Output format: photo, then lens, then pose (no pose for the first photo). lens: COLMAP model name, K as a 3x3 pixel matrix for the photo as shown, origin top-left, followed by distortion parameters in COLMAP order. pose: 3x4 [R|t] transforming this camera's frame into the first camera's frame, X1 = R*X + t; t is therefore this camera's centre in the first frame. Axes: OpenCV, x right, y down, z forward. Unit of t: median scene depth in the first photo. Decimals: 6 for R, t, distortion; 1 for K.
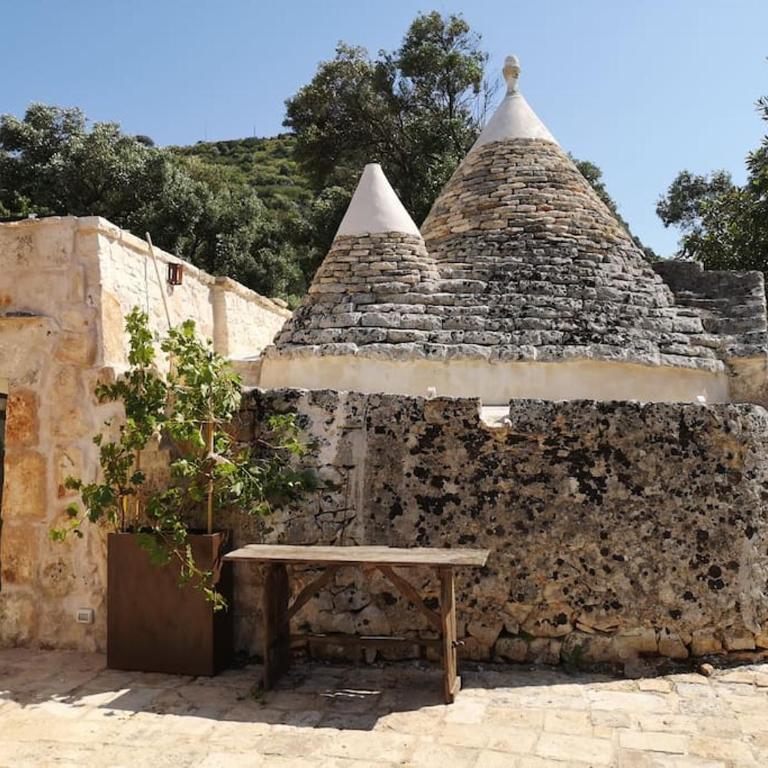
lens RADIAL K [[780.6, 0, 379.5], [0, 780.6, 385.7], [0, 0, 1]] dist [0.069327, -0.091253]
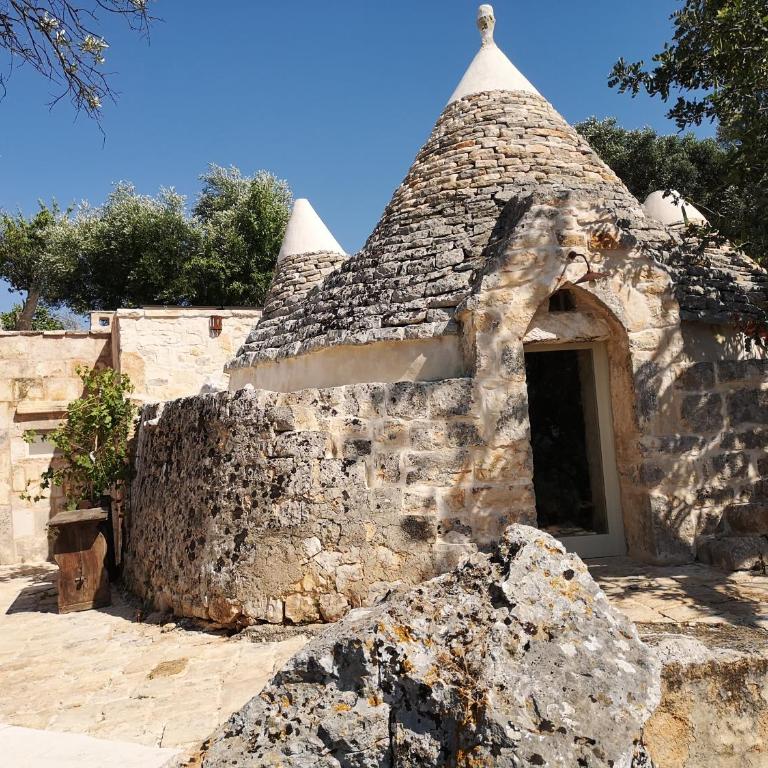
lens RADIAL K [[783.6, 0, 388.2], [0, 783.6, 382.9], [0, 0, 1]] dist [0.069352, -0.095331]
pose [[0.533028, -0.096337, -0.840595, 1.374292], [0.121061, 0.991958, -0.036918, 0.073508], [0.837392, -0.082085, 0.540404, 0.578675]]
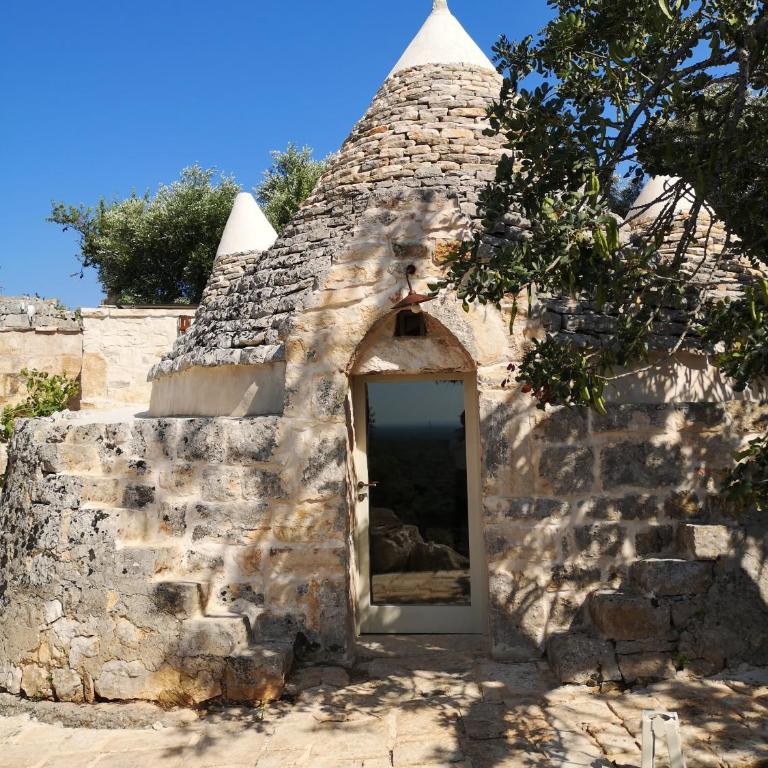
lens RADIAL K [[783.6, 0, 388.2], [0, 783.6, 382.9], [0, 0, 1]] dist [0.069352, -0.095331]
pose [[0.355679, -0.057655, -0.932828, 1.418170], [0.085891, 0.995888, -0.028803, 0.041312], [0.930653, -0.069876, 0.359168, 1.017509]]
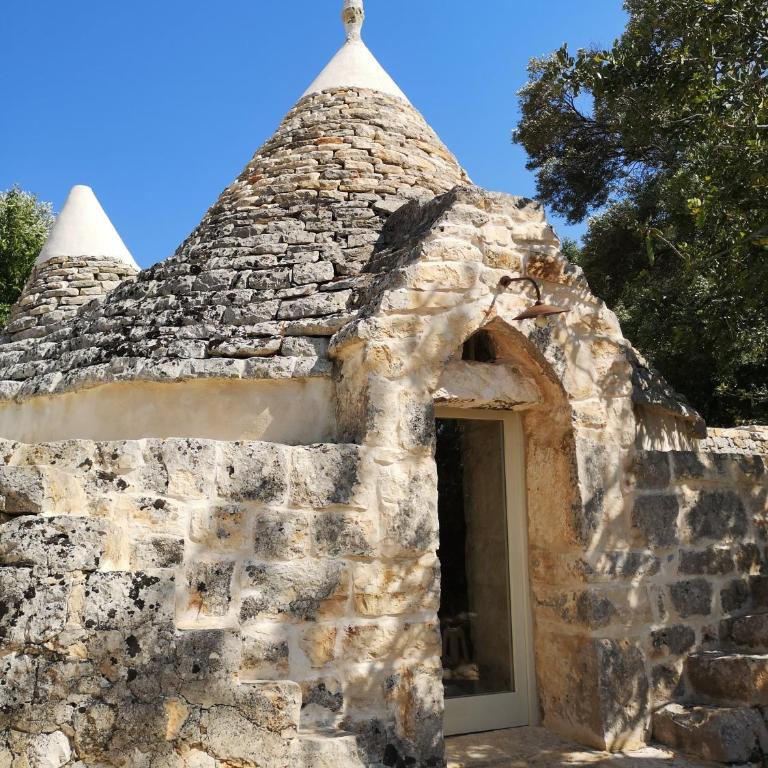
lens RADIAL K [[783.6, 0, 388.2], [0, 783.6, 382.9], [0, 0, 1]] dist [0.069352, -0.095331]
pose [[0.767743, -0.120532, -0.629320, 1.011363], [0.053937, 0.990819, -0.123968, 0.073576], [0.638484, 0.061232, 0.767195, 0.739269]]
